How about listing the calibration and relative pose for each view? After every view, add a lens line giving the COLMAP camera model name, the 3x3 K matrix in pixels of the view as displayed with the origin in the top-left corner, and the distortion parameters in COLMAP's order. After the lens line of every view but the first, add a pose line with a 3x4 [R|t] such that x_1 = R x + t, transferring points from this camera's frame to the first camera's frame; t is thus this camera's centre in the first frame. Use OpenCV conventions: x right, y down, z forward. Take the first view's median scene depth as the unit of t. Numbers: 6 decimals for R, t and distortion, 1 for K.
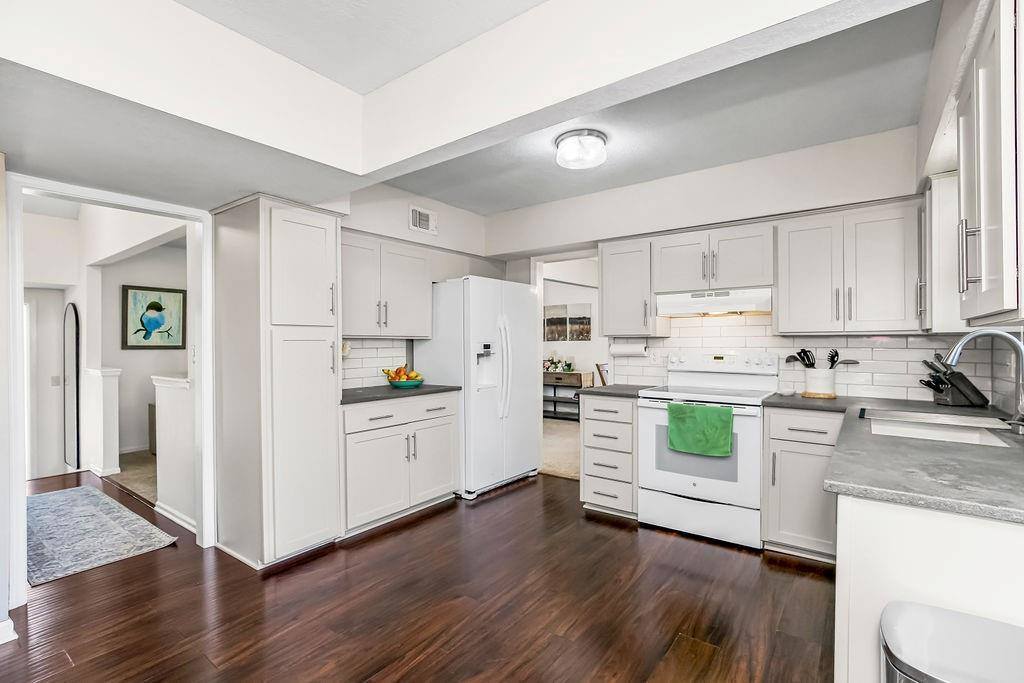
lens RADIAL K [[472.2, 0, 521.4], [0, 472.2, 343.0], [0, 0, 1]] dist [-0.011487, -0.000250]
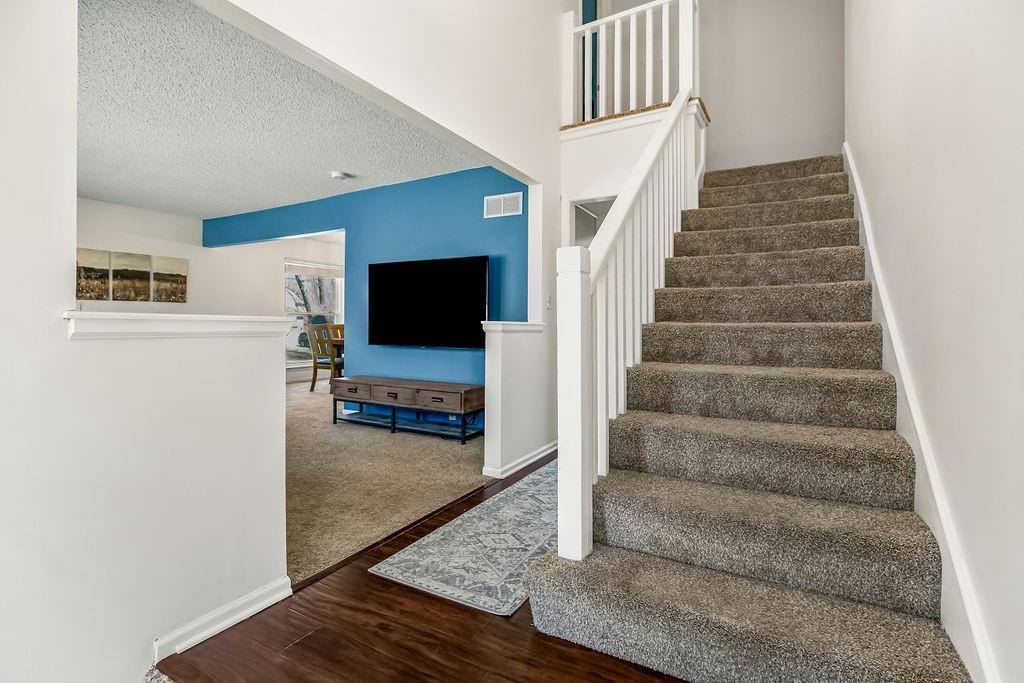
lens RADIAL K [[472.2, 0, 512.1], [0, 472.2, 313.1], [0, 0, 1]] dist [-0.011487, -0.000250]
pose [[-0.129781, 0.025130, 0.991224, -0.825358], [-0.000840, 0.999676, -0.025455, 0.037303], [-0.991542, -0.004136, -0.129718, 0.550026]]
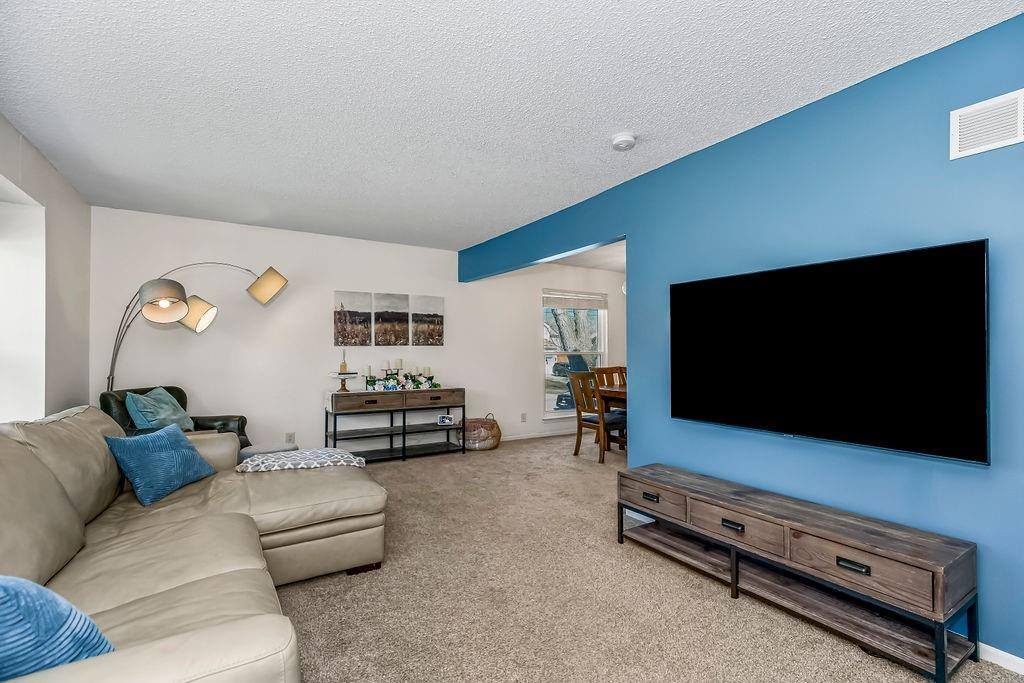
lens RADIAL K [[472.2, 0, 515.8], [0, 472.2, 347.1], [0, 0, 1]] dist [-0.011487, -0.000250]
pose [[0.364502, 0.012910, 0.931113, -0.557314], [0.002430, 0.999887, -0.014815, 0.009486], [-0.931200, 0.007662, 0.364429, 0.643556]]
